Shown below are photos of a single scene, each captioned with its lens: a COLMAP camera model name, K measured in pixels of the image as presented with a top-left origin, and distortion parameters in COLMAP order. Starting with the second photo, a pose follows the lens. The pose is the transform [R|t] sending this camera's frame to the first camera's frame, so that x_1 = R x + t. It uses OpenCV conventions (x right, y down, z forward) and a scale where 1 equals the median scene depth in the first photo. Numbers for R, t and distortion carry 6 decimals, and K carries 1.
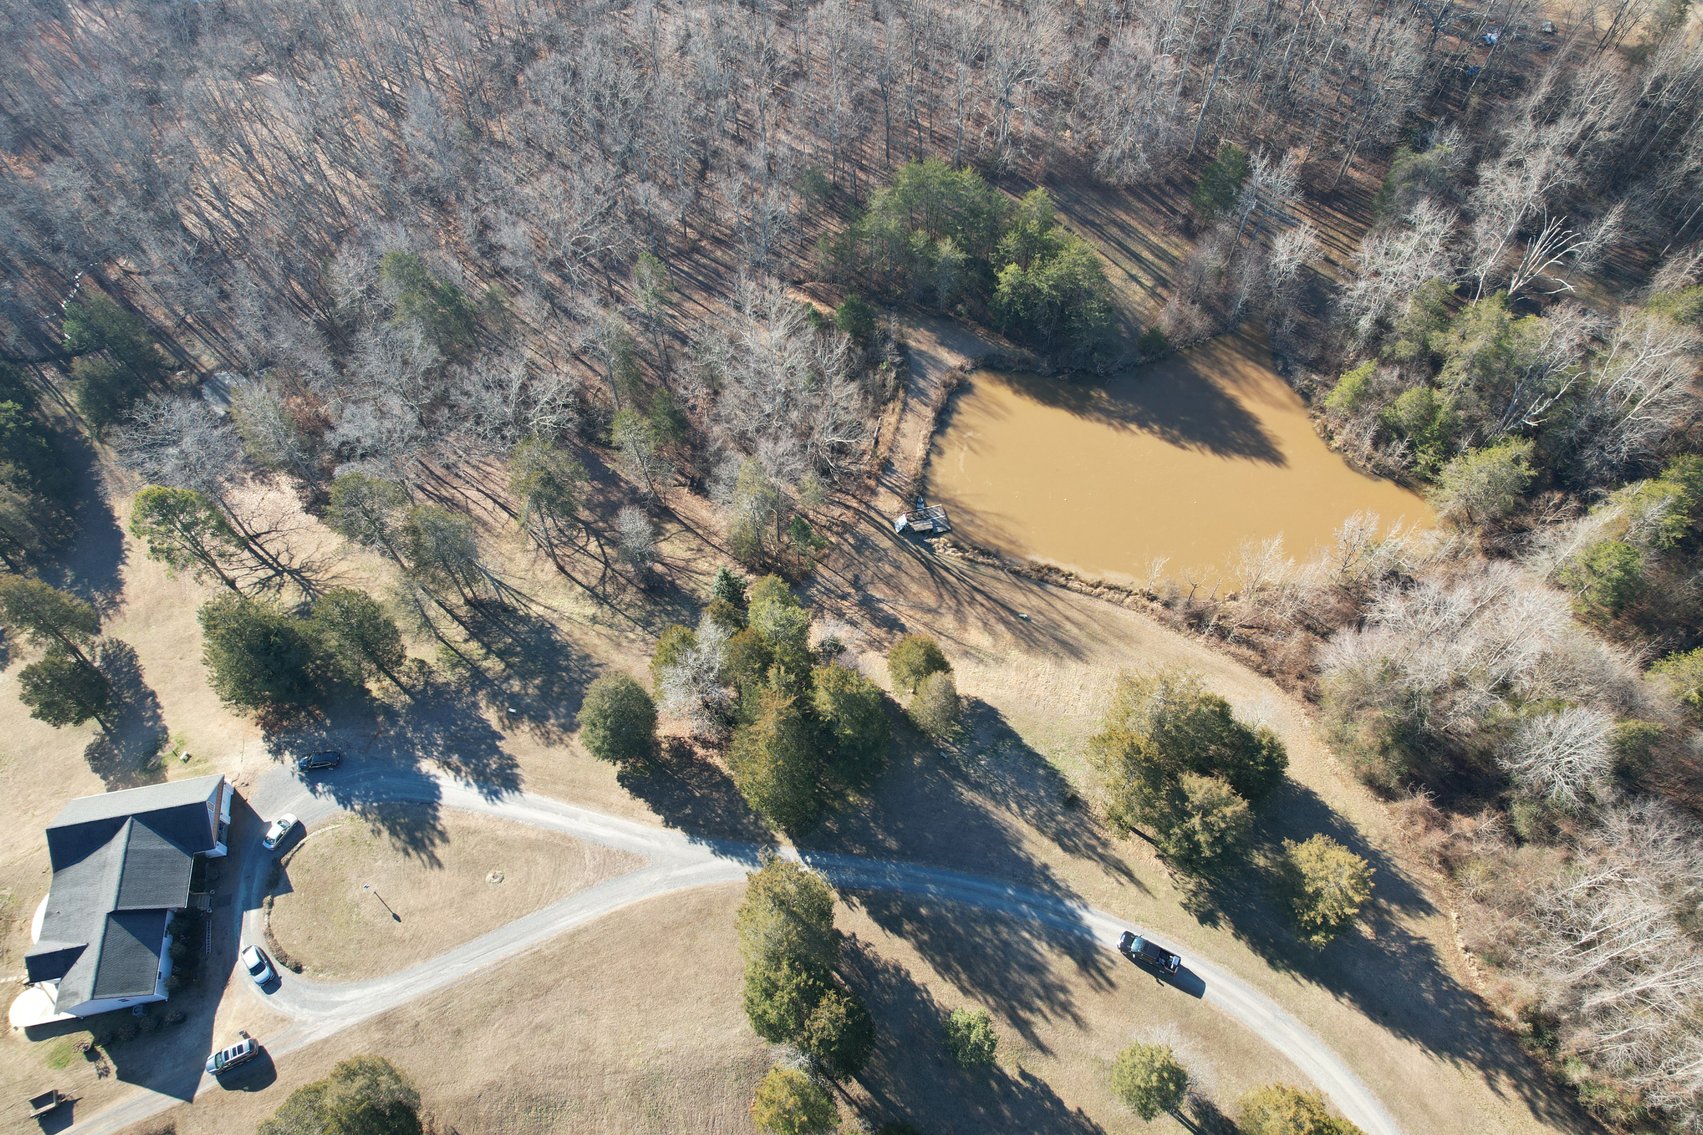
lens RADIAL K [[1086.4, 0, 853.8], [0, 1086.4, 577.3], [0, 0, 1]] dist [-0.085517, 0.077551]
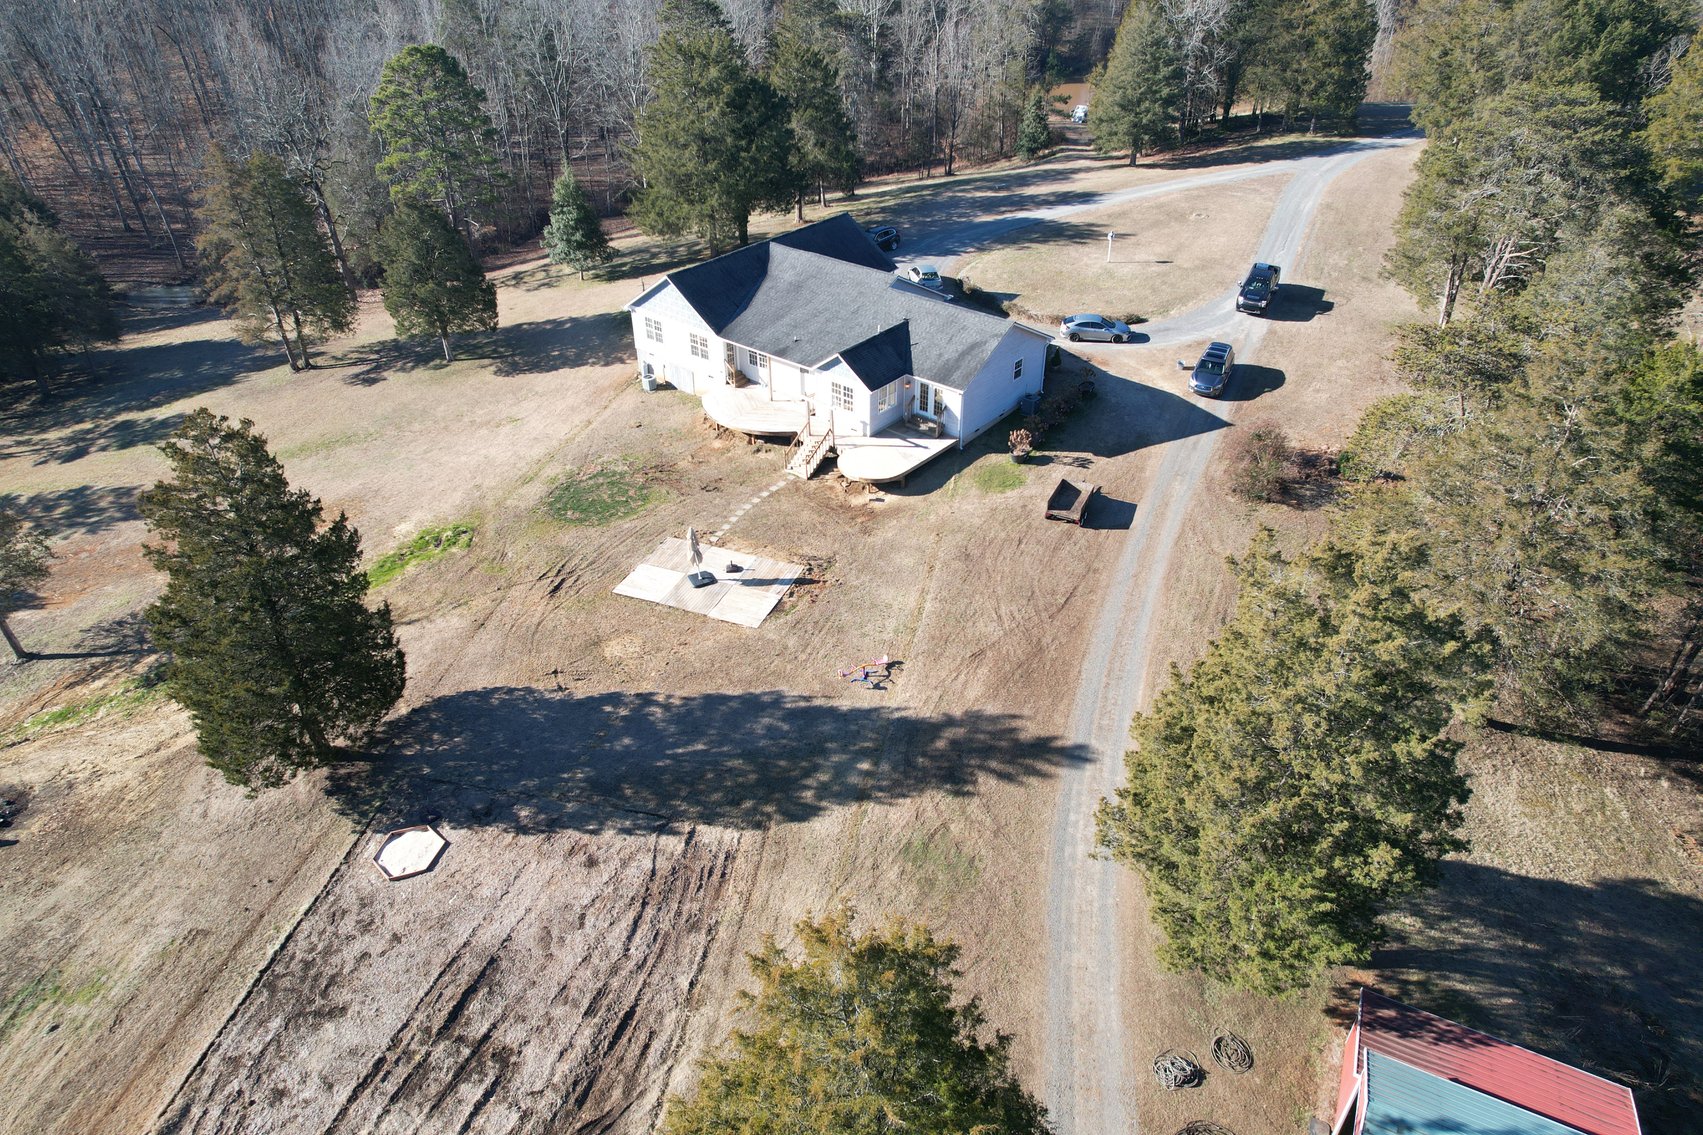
lens RADIAL K [[1090.5, 0, 851.5], [0, 1090.5, 567.5], [0, 0, 1]] dist [-0.062381, 0.037025]
pose [[0.769935, -0.342295, 0.538549, -1.214782], [0.529400, 0.813838, -0.239590, 0.634012], [-0.356281, 0.469577, 0.807813, 0.683907]]
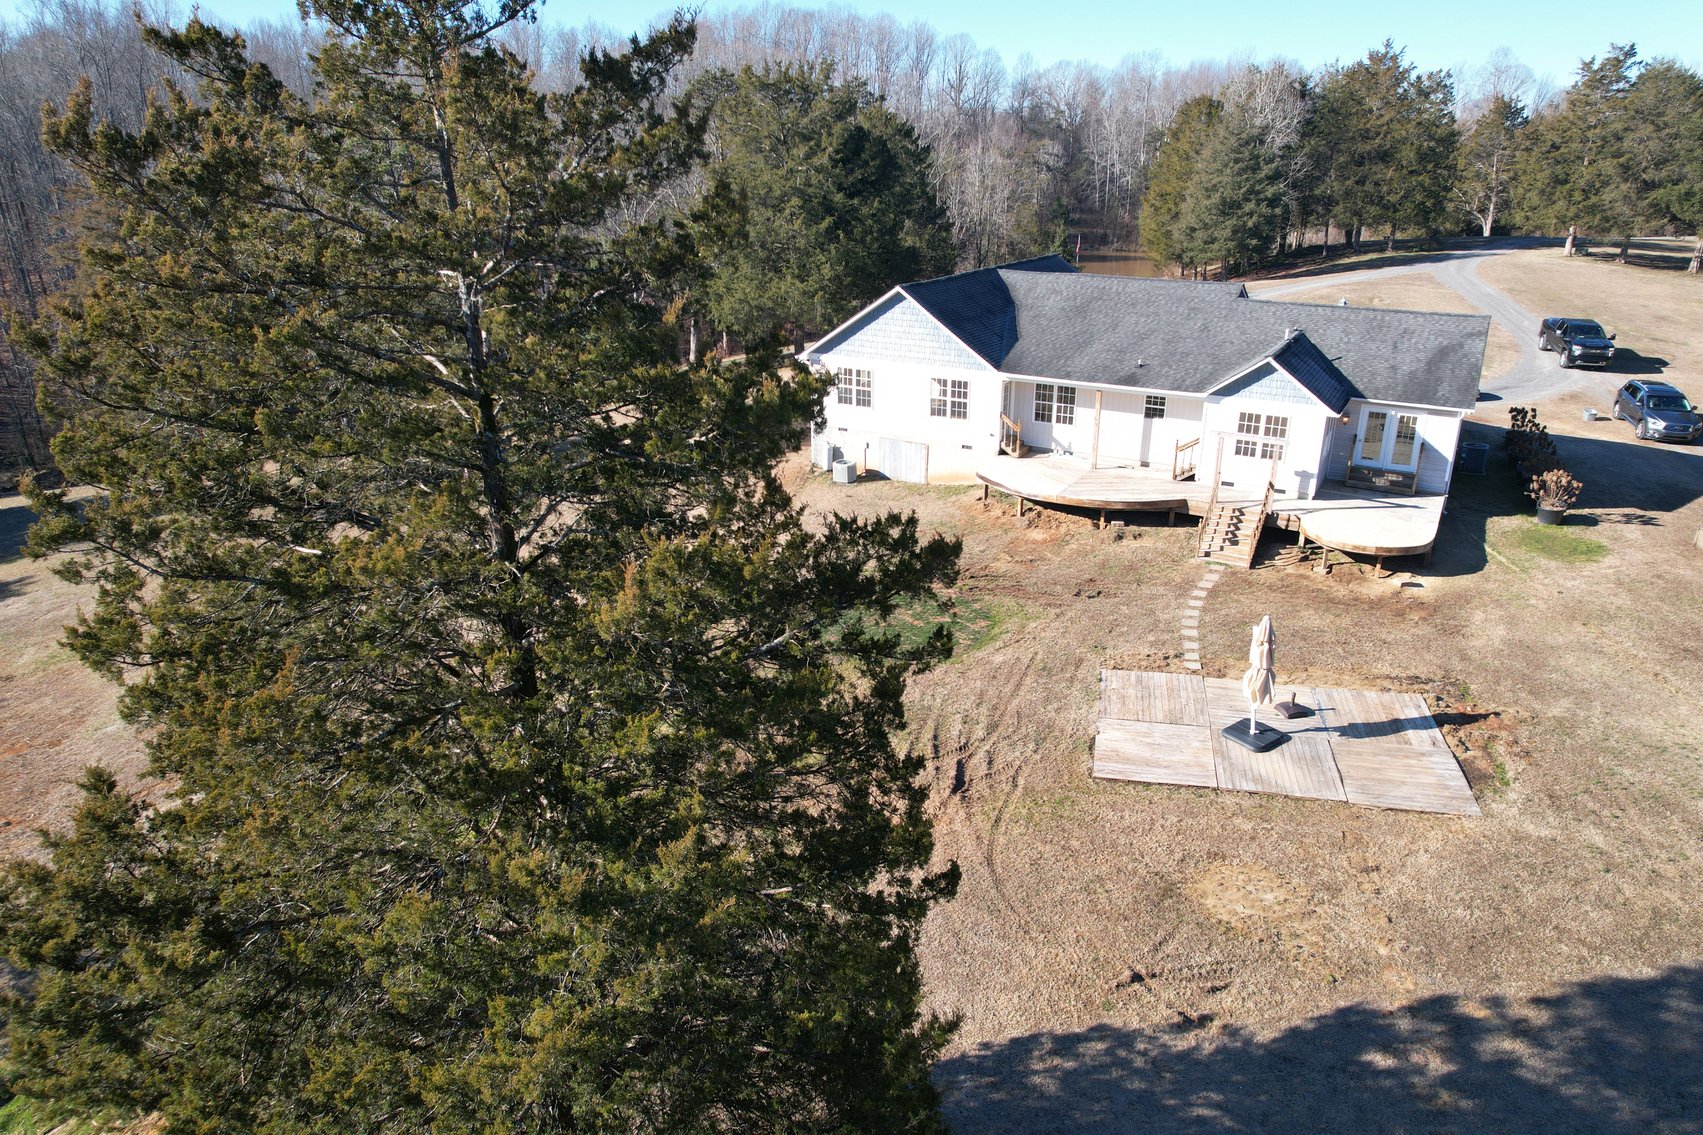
lens RADIAL K [[1090.5, 0, 851.5], [0, 1090.5, 567.5], [0, 0, 1]] dist [-0.062381, 0.037025]
pose [[0.652386, -0.248712, 0.715915, -1.217312], [0.629017, 0.704615, -0.328414, 0.472303], [-0.422764, 0.664576, 0.616125, 0.995218]]
